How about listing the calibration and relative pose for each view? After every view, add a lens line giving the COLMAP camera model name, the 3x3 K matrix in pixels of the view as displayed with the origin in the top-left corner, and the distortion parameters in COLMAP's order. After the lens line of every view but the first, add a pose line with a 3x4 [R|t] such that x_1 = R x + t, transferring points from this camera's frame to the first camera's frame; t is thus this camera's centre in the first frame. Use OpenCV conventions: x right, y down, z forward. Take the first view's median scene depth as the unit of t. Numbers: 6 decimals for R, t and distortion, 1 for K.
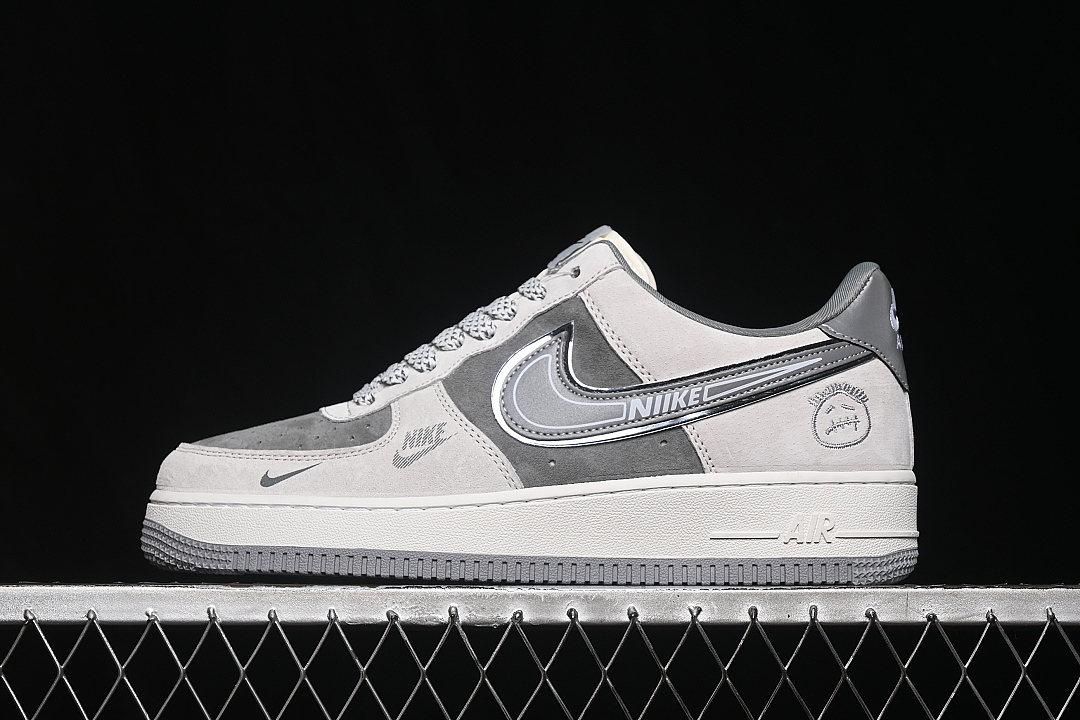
lens RADIAL K [[2479.1, 0, 540.3], [0, 2479.1, 352.5], [0, 0, 1]] dist [0.066726, 0.000000]
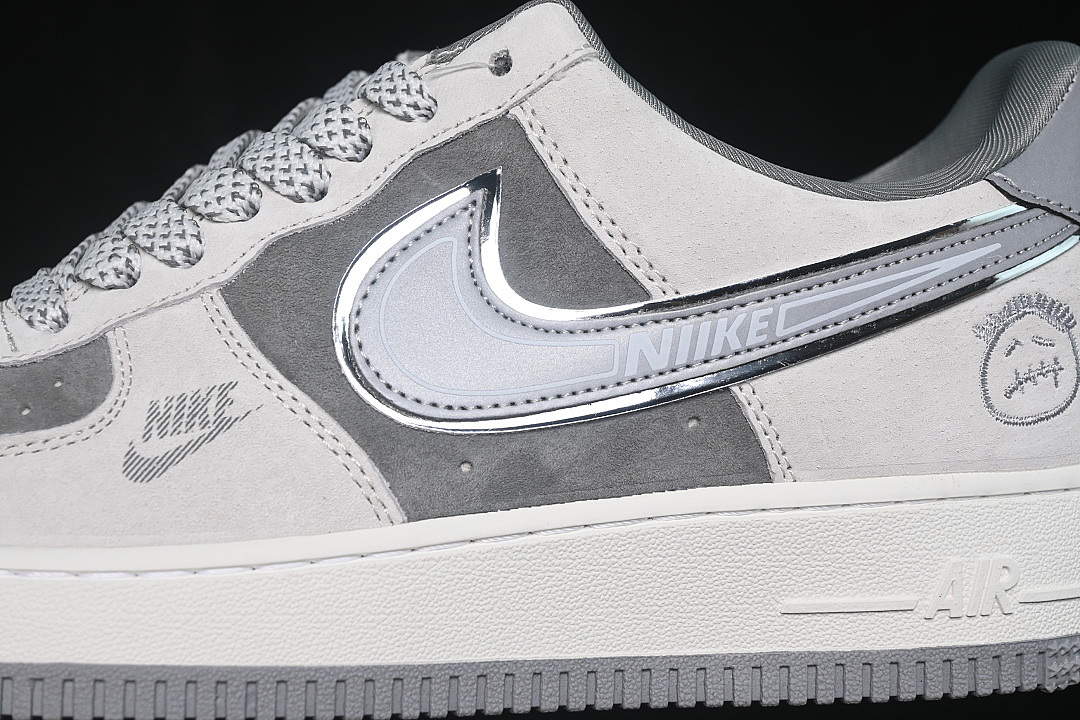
lens RADIAL K [[2479.1, 0, 517.6], [0, 2479.1, 292.0], [0, 0, 1]] dist [0.066726, 0.000000]
pose [[0.982130, -0.007645, 0.188048, -0.074427], [-0.009755, 0.995764, 0.091429, -0.032744], [-0.187951, -0.091629, 0.977895, 0.530865]]
